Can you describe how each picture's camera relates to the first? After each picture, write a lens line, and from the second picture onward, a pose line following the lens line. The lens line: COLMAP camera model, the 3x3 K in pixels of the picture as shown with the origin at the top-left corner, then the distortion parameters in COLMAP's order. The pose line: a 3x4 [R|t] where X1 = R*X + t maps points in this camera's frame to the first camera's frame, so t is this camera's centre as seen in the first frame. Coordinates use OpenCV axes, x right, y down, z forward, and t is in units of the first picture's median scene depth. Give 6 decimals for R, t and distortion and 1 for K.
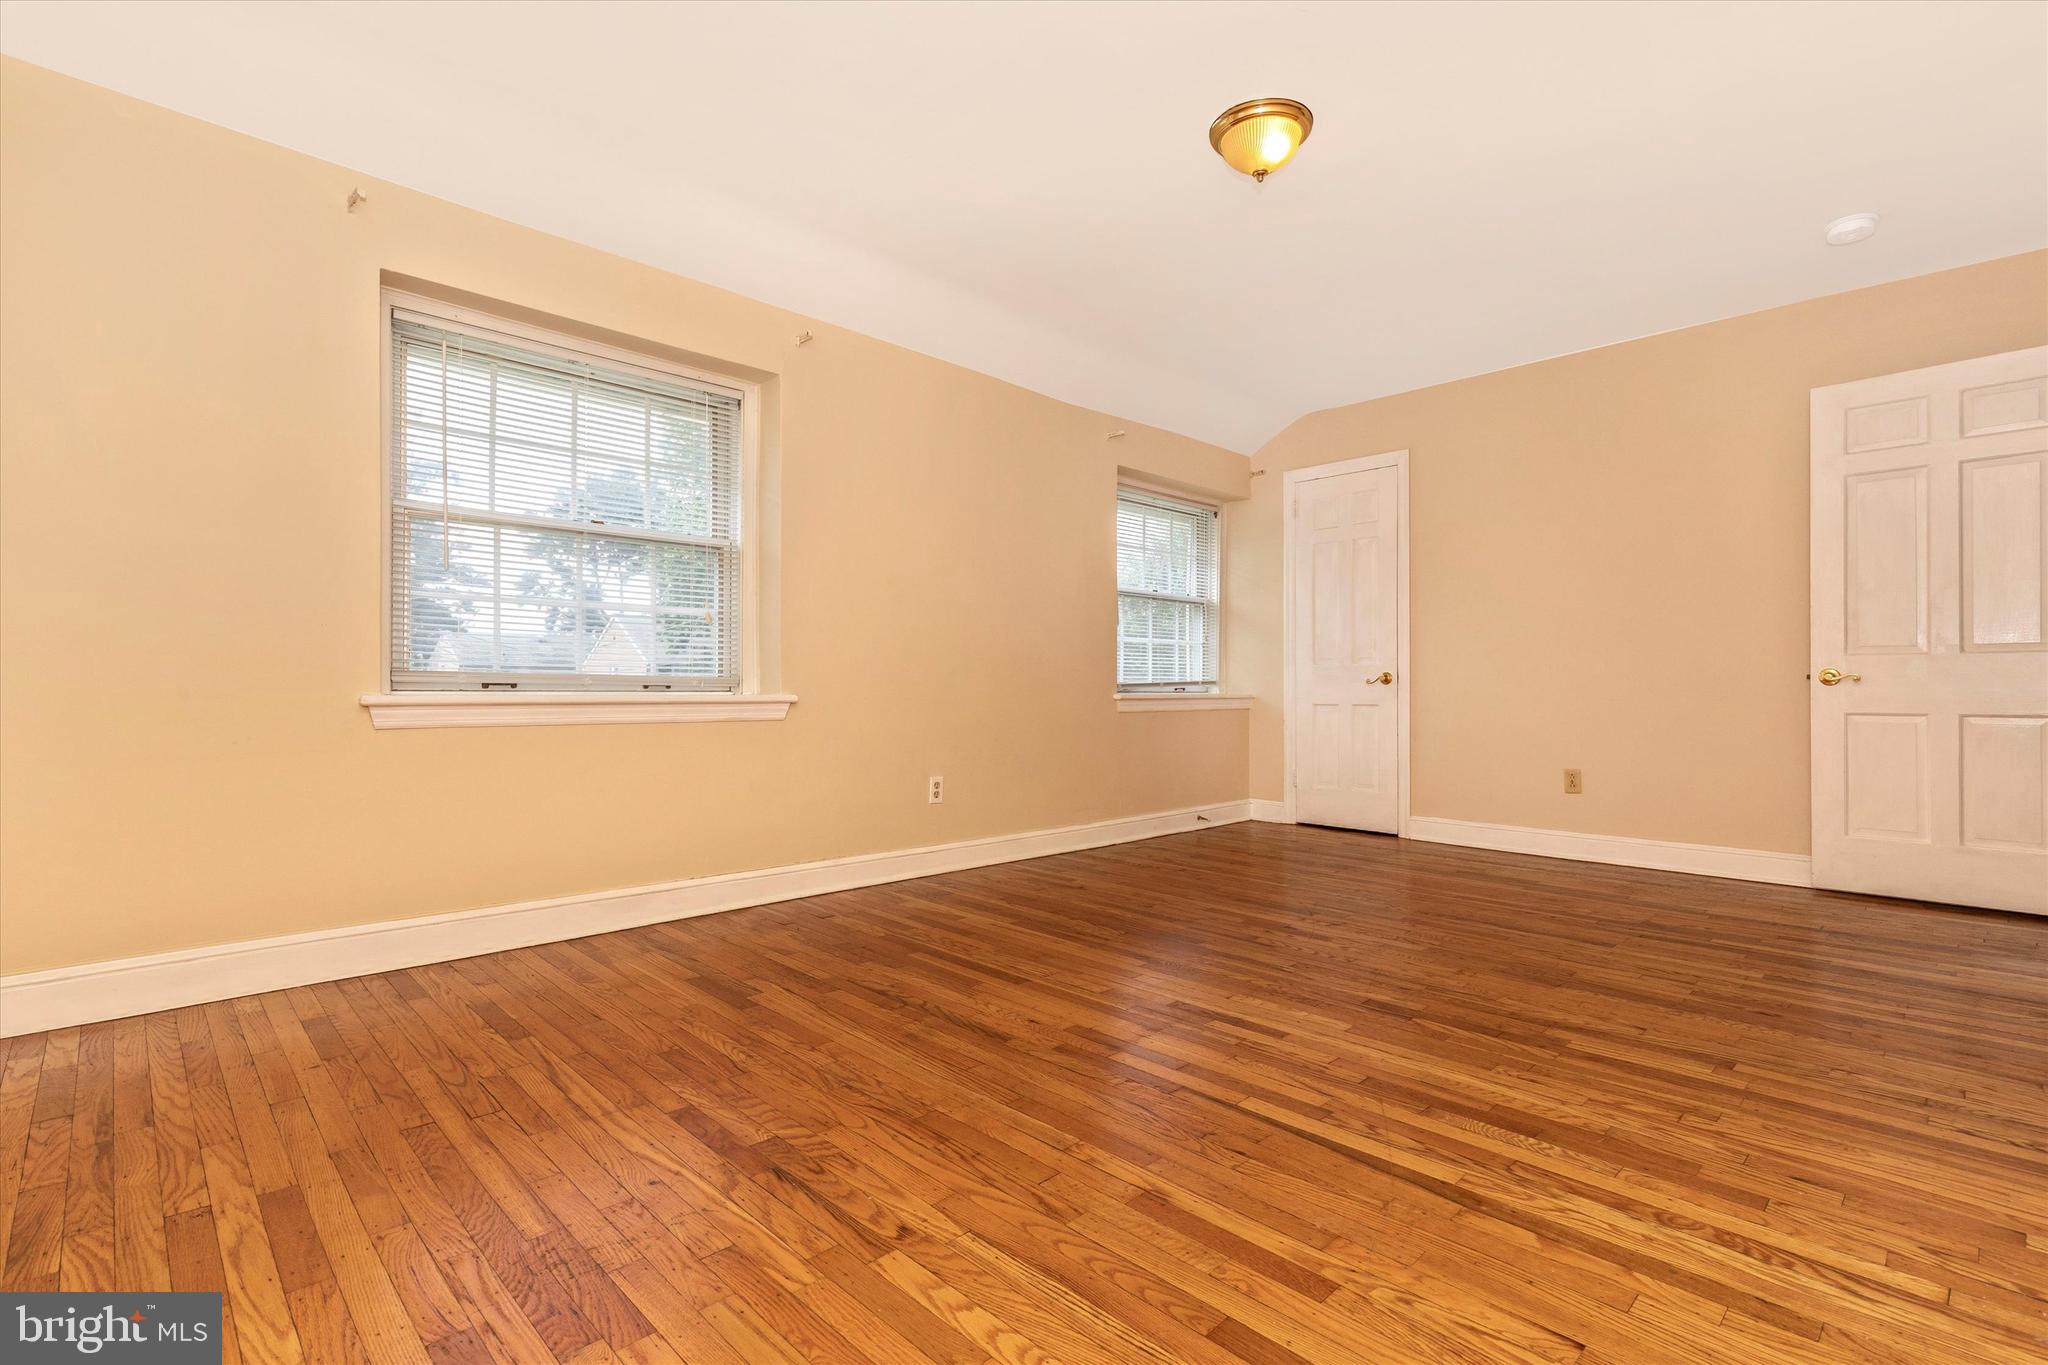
lens RADIAL K [[924.3, 0, 1027.6], [0, 924.3, 670.6], [0, 0, 1]] dist [0.003569, 0.000172]
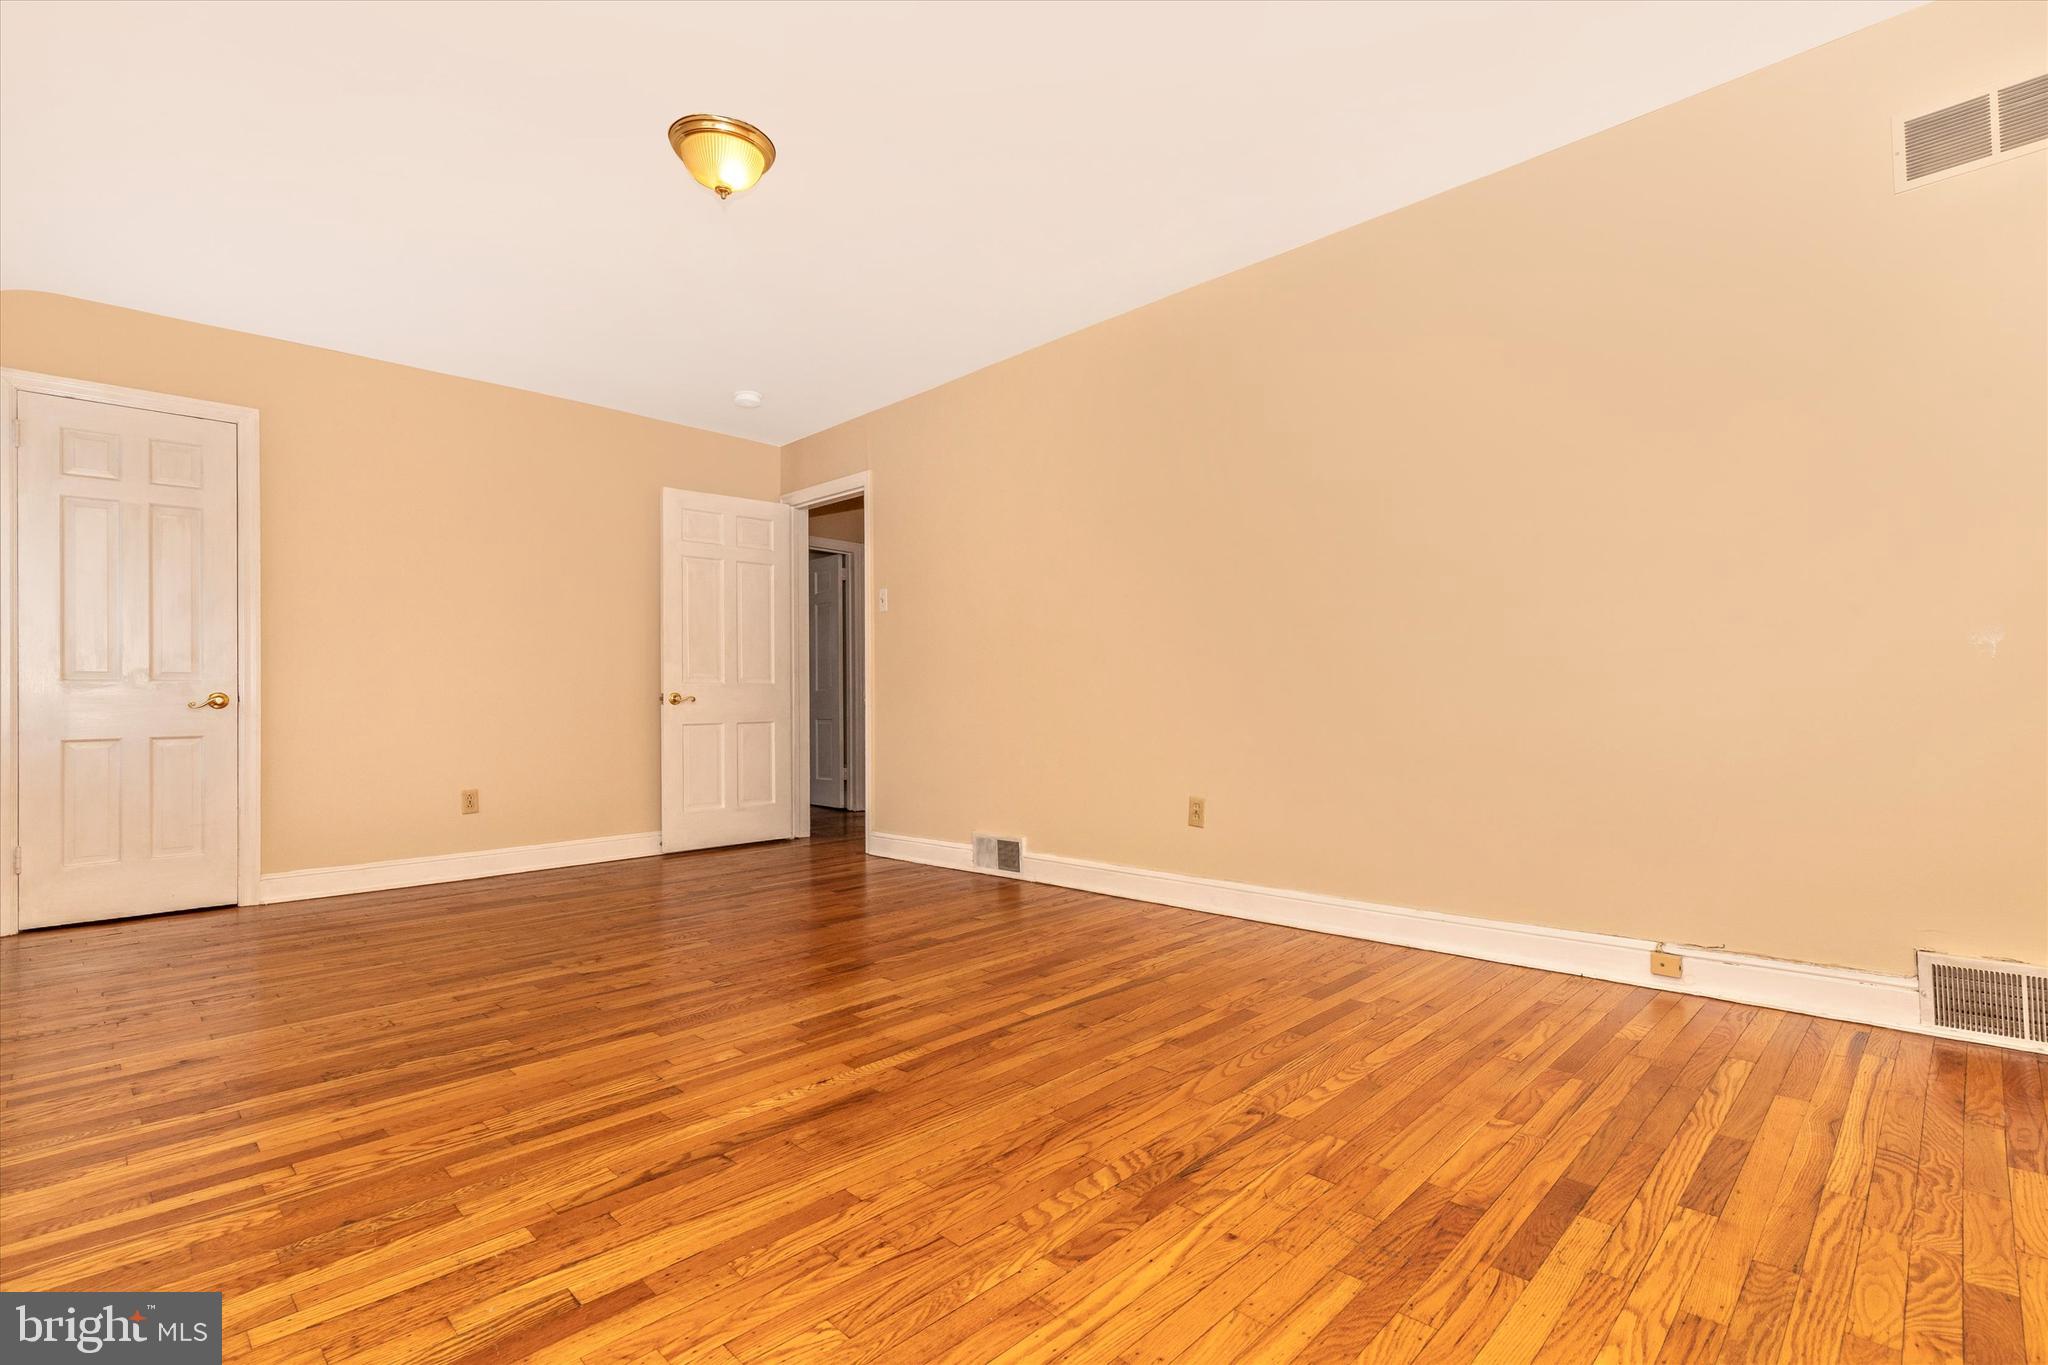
lens RADIAL K [[940.1, 0, 1024.0], [0, 940.1, 682.5], [0, 0, 1]] dist [0.002616, 0.000056]
pose [[0.003226, 0.018101, 0.999831, -0.933570], [-0.002778, 0.999832, -0.018092, 0.013062], [-0.999991, -0.002719, 0.003276, 0.832990]]
